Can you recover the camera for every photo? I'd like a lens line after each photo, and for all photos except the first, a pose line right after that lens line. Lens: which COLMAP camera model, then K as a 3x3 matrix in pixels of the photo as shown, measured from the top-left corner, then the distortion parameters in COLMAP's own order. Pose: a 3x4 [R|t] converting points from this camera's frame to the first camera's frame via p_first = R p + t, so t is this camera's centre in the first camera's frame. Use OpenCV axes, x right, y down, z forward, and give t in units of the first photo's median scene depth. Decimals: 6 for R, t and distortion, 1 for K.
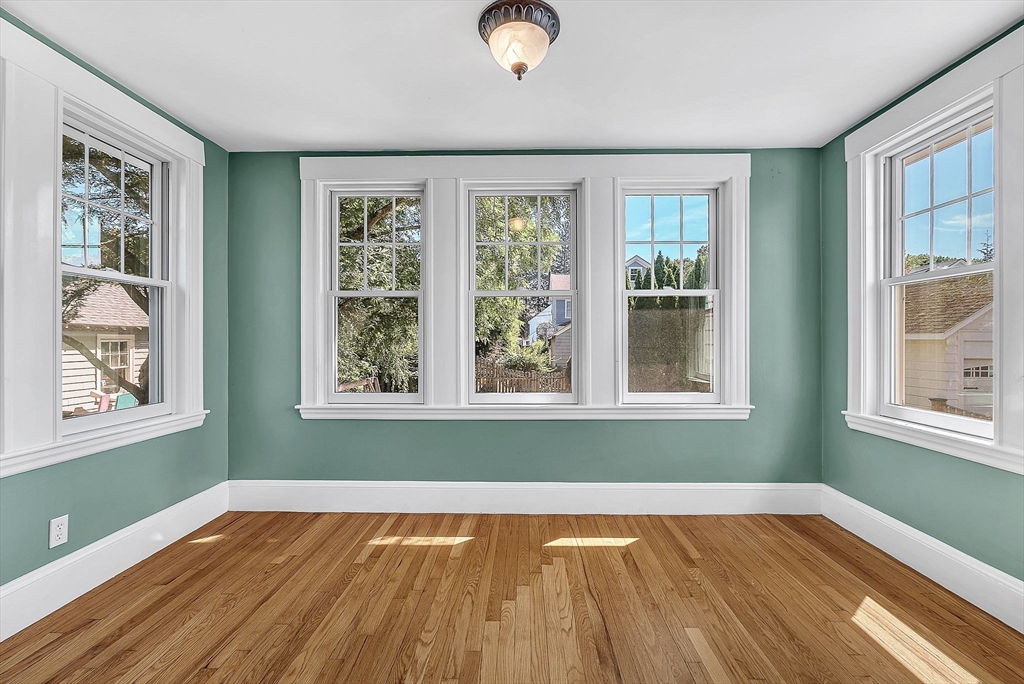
lens RADIAL K [[461.6, 0, 515.9], [0, 461.6, 340.9], [0, 0, 1]] dist [0.002991, 0.000150]
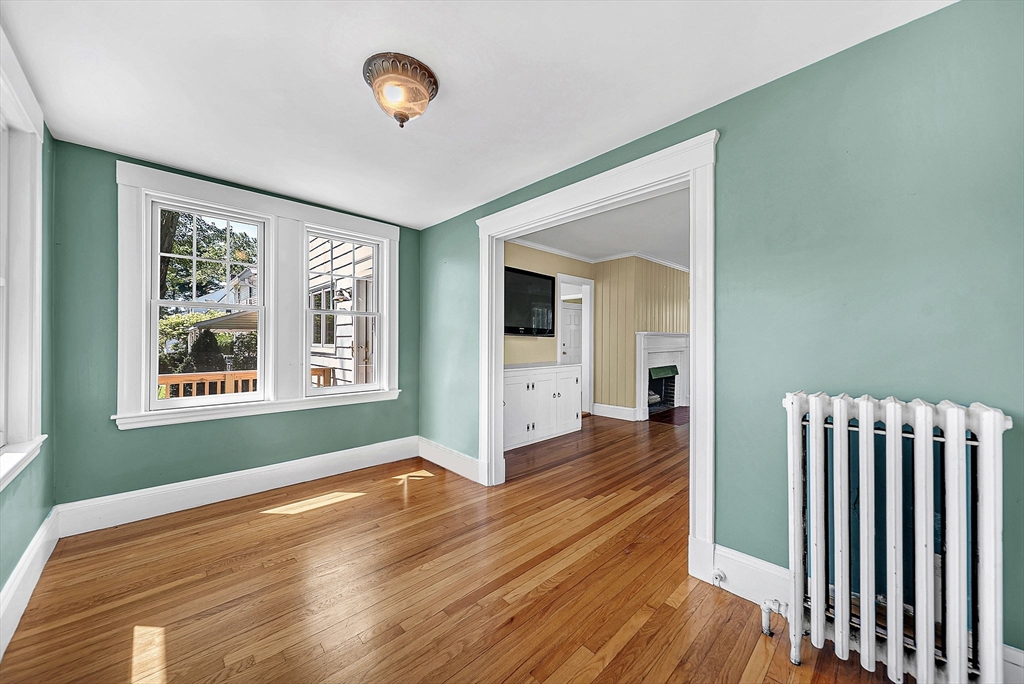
lens RADIAL K [[372.9, 0, 517.6], [0, 372.9, 341.7], [0, 0, 1]] dist [-0.002054, 0.000147]
pose [[-0.715641, 0.002607, 0.698464, -0.628666], [0.001267, 0.999996, -0.002434, -0.017608], [-0.698467, -0.000857, -0.715641, 1.096062]]
